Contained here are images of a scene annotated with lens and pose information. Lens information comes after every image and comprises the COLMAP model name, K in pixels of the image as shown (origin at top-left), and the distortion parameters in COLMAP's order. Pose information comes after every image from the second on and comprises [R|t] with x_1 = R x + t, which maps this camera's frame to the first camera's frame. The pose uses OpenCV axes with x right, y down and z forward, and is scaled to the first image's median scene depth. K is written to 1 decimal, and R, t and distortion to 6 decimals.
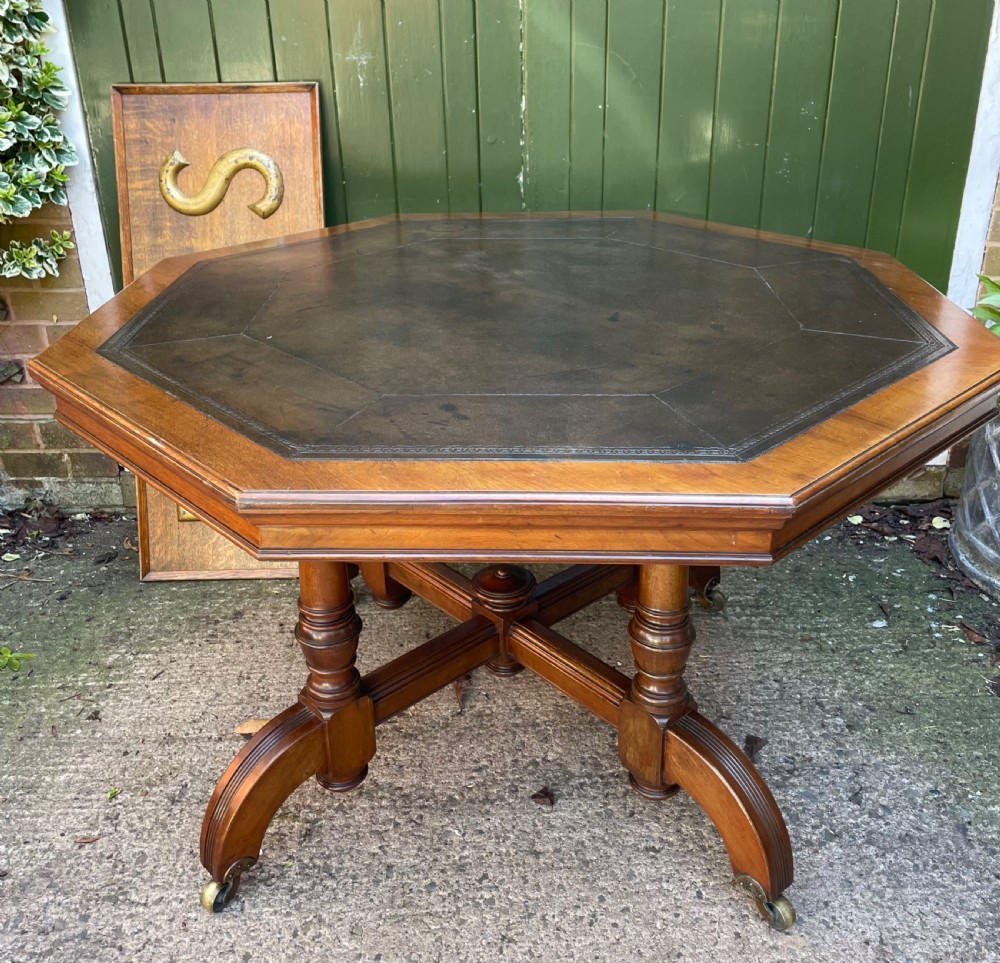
lens RADIAL K [[1031.0, 0, 502.2], [0, 1031.0, 422.9], [0, 0, 1]] dist [0.024087, 0.000000]
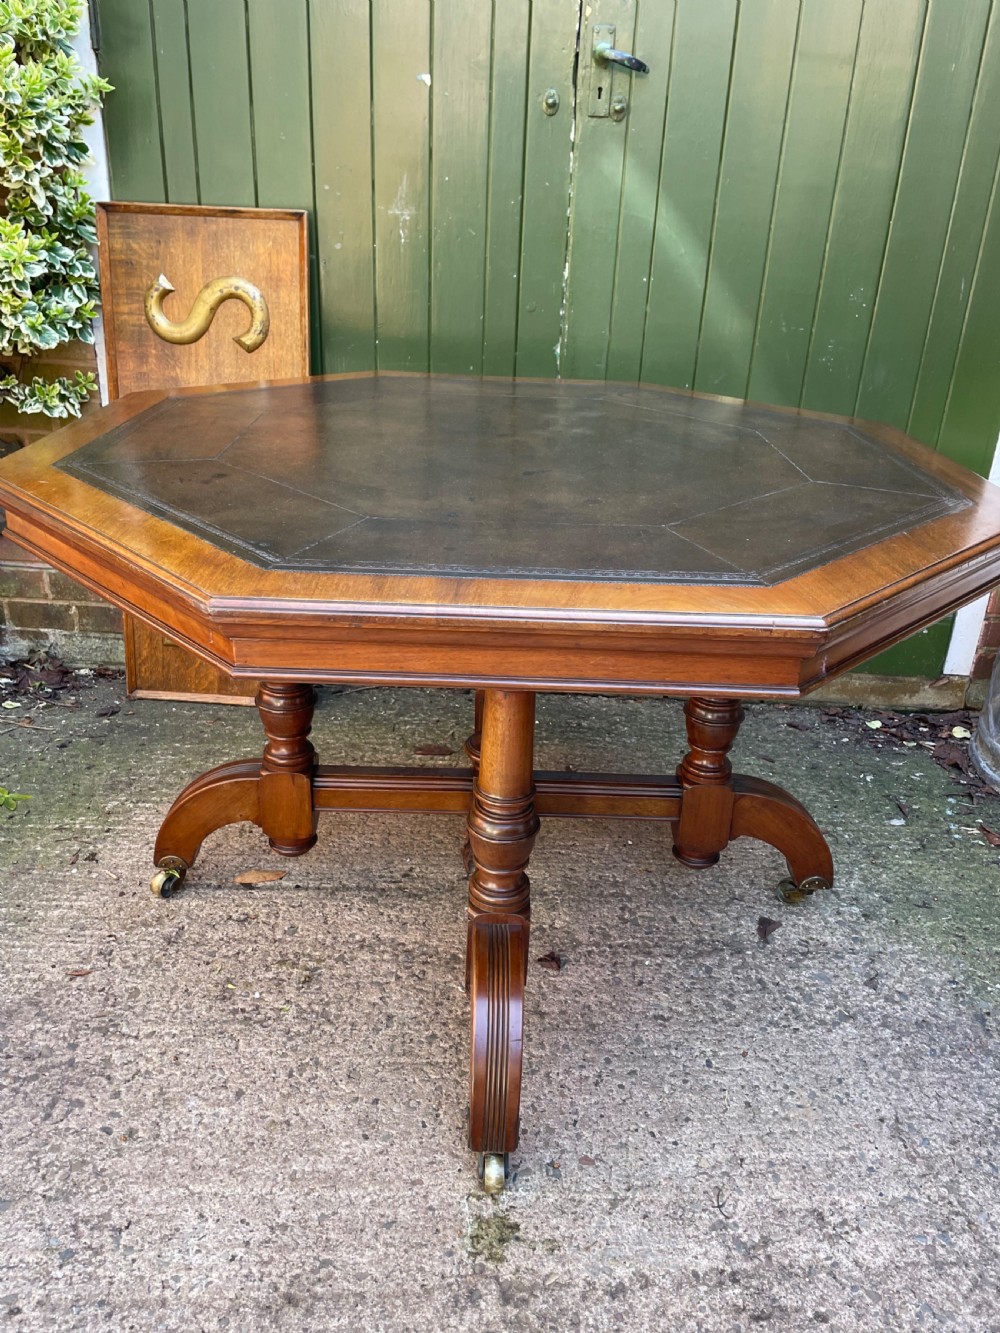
lens RADIAL K [[1025.7, 0, 496.7], [0, 1025.7, 658.3], [0, 0, 1]] dist [0.068622, -0.103624]
pose [[0.997884, 0.065020, 0.000704, -0.029247], [-0.065019, 0.997884, -0.000903, 0.081431], [-0.000761, 0.000856, 0.999999, 0.030158]]
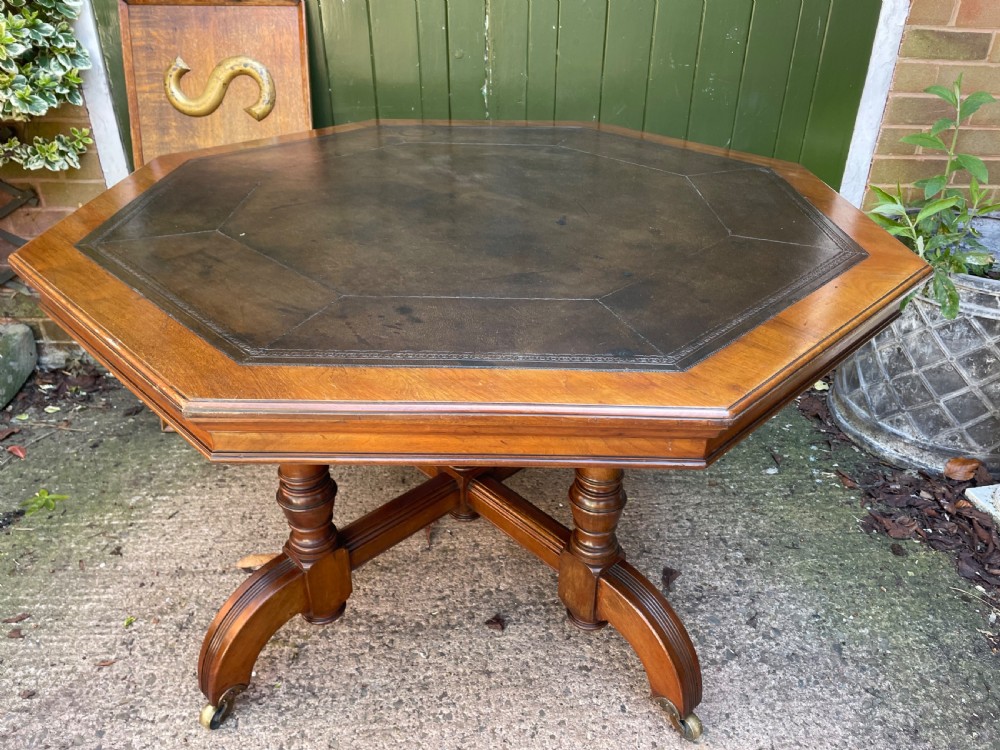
lens RADIAL K [[769.5, 0, 512.9], [0, 769.5, 367.7], [0, 0, 1]] dist [0.068622, -0.103624]
pose [[0.998893, 0.007623, 0.046421, 0.015889], [-0.012540, 0.994227, 0.106561, -0.028140], [-0.045340, -0.107025, 0.993222, 0.138434]]
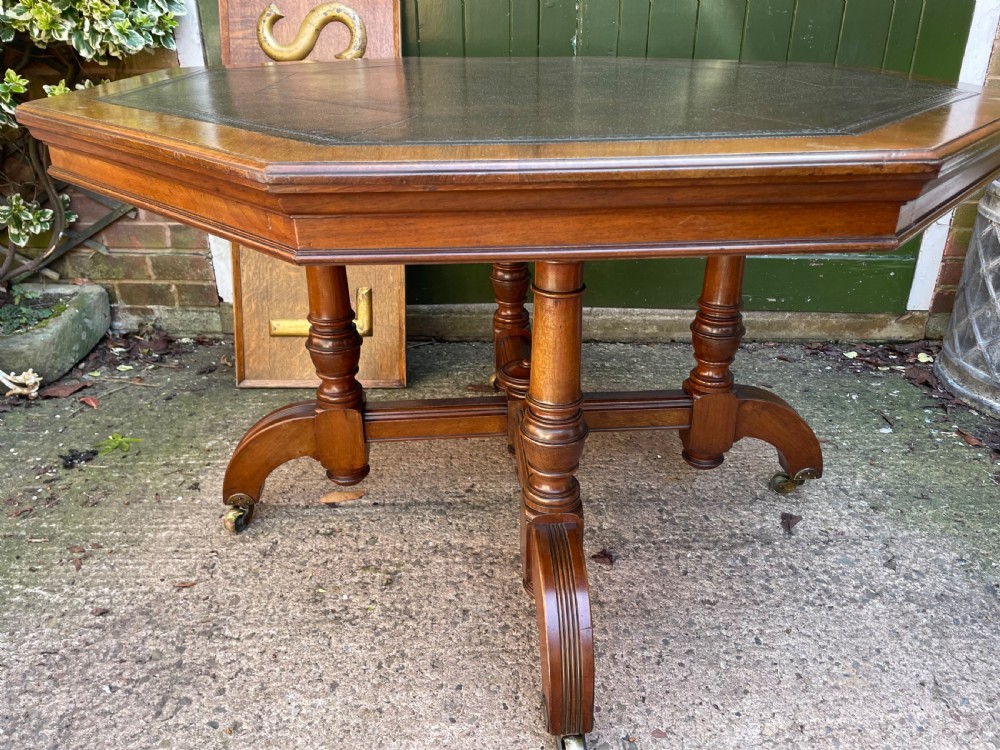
lens RADIAL K [[769.5, 0, 508.6], [0, 769.5, 370.2], [0, 0, 1]] dist [0.068622, -0.103624]
pose [[0.999747, 0.022394, 0.001941, -0.065793], [-0.022433, 0.999471, 0.023562, 0.145899], [-0.001412, -0.023600, 0.999720, 0.185165]]
